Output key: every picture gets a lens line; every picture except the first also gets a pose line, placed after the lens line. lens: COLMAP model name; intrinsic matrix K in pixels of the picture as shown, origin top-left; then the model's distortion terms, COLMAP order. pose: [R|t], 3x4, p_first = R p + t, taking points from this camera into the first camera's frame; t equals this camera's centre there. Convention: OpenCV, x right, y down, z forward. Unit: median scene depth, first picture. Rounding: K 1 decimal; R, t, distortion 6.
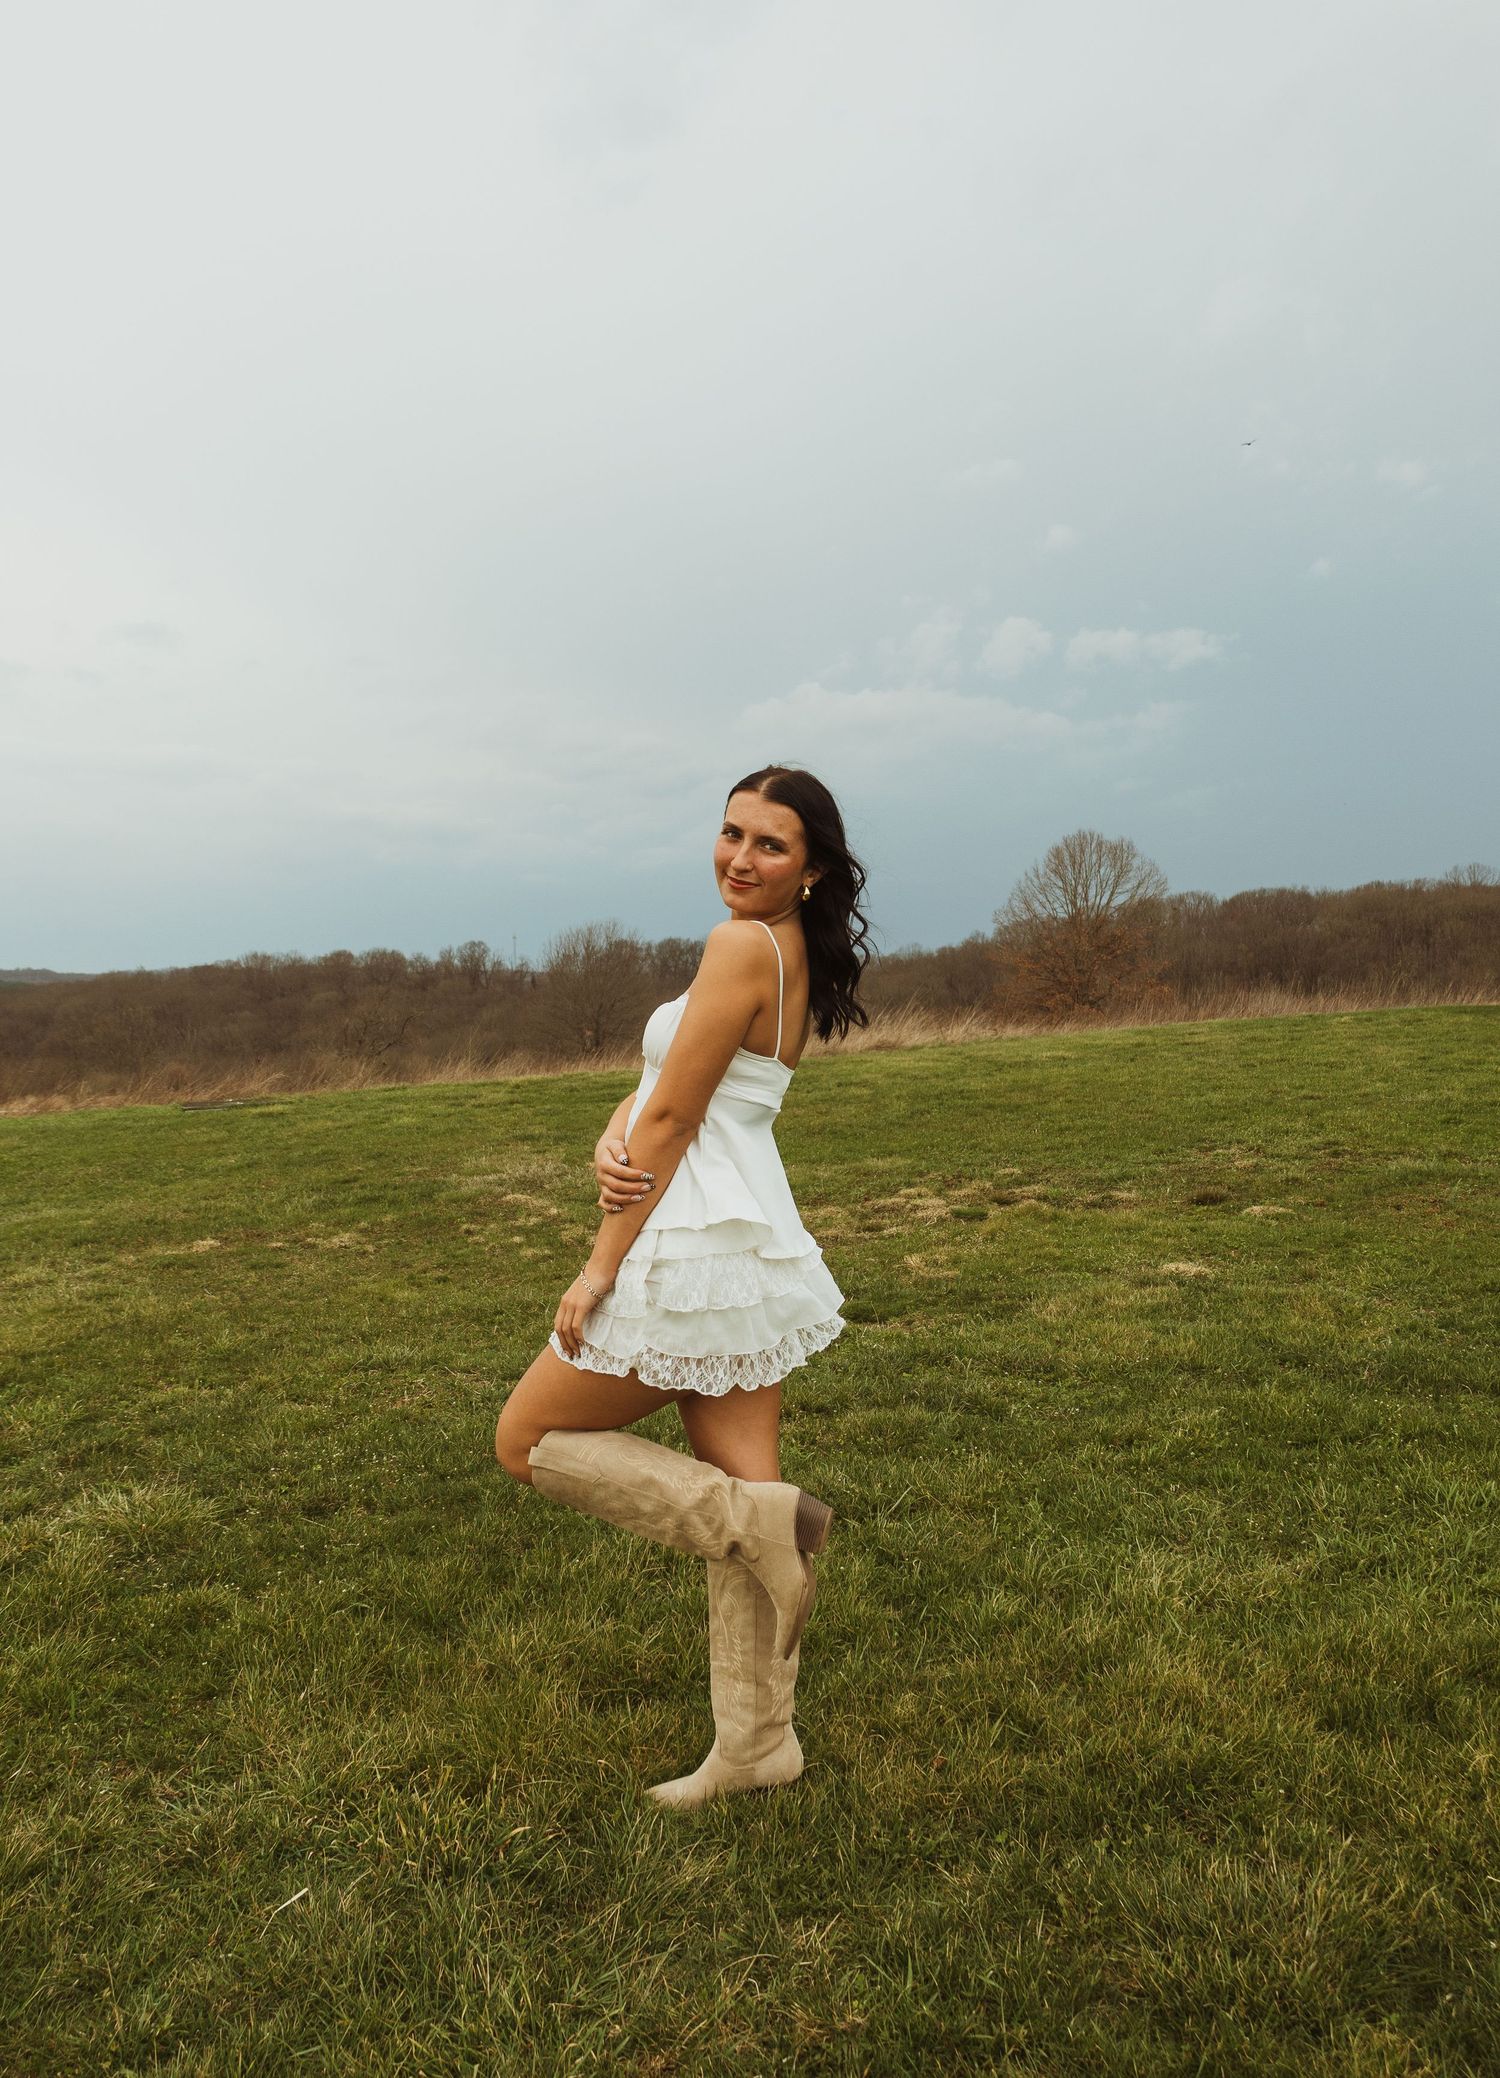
lens RADIAL K [[1487.5, 0, 750.0], [0, 1487.5, 1039.0], [0, 0, 1]] dist [0.028167, -0.005011]
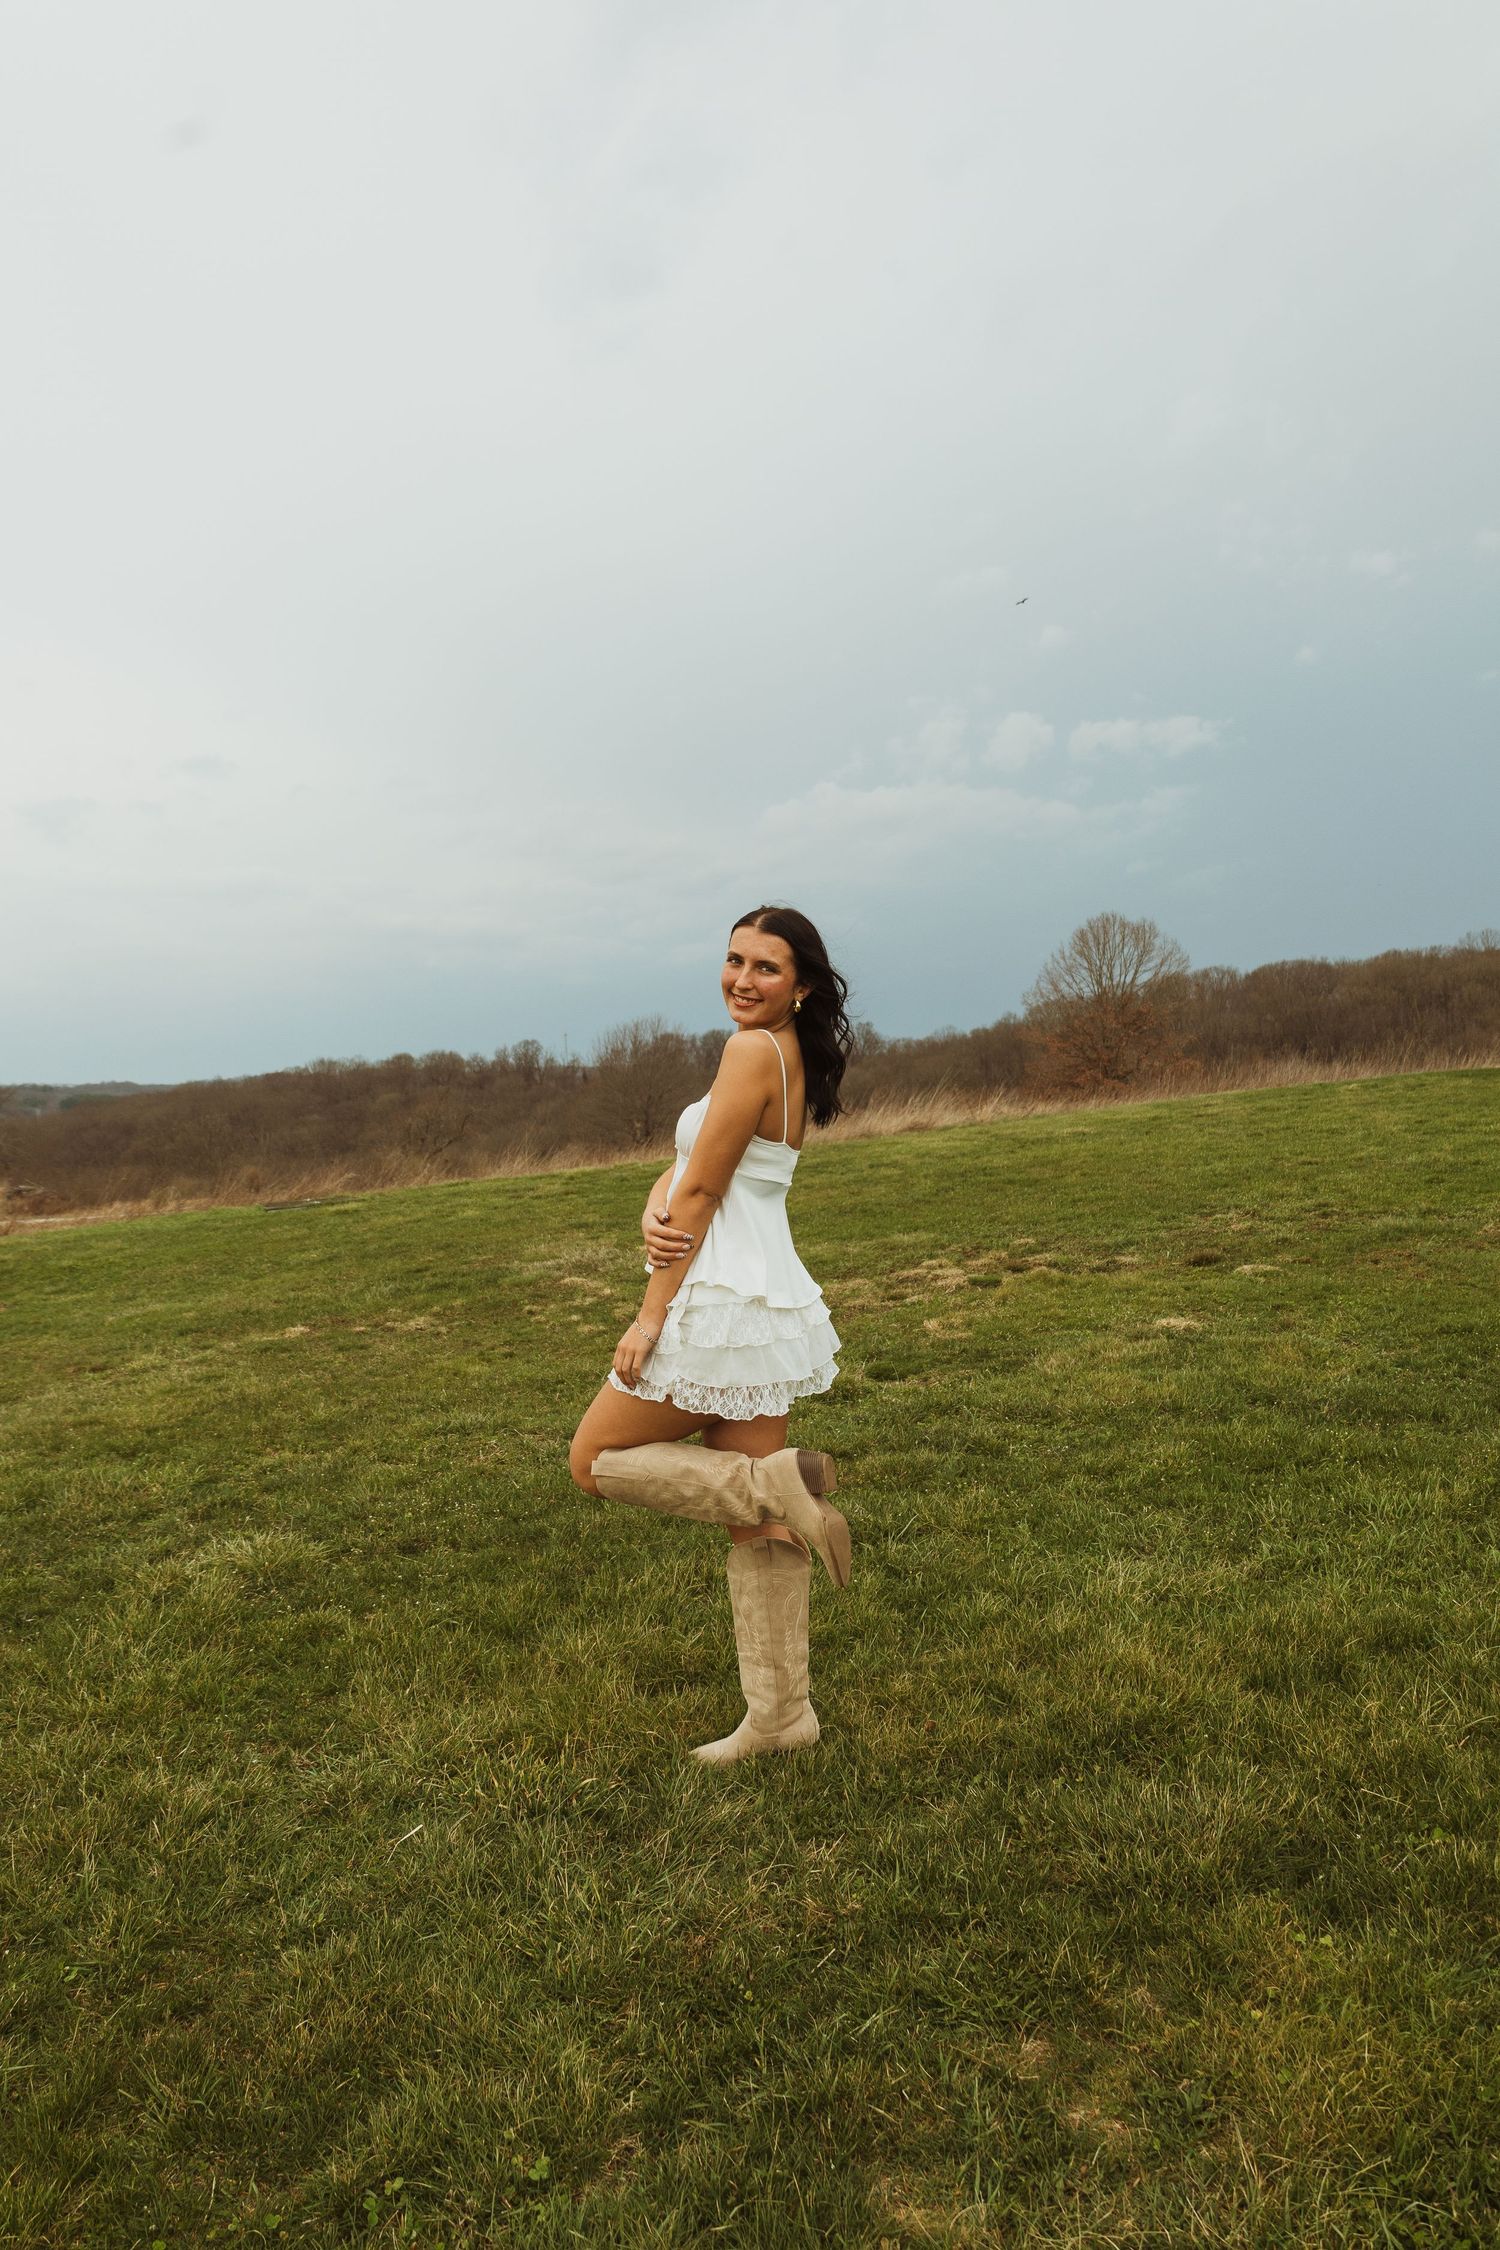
lens RADIAL K [[1614.4, 0, 741.0], [0, 1614.4, 1126.5], [0, 0, 1]] dist [-0.002952, 0.001152]
pose [[0.997773, -0.036204, -0.056014, 0.049458], [0.036564, 0.999317, 0.005420, -0.010906], [0.055779, -0.007456, 0.998415, -0.237239]]
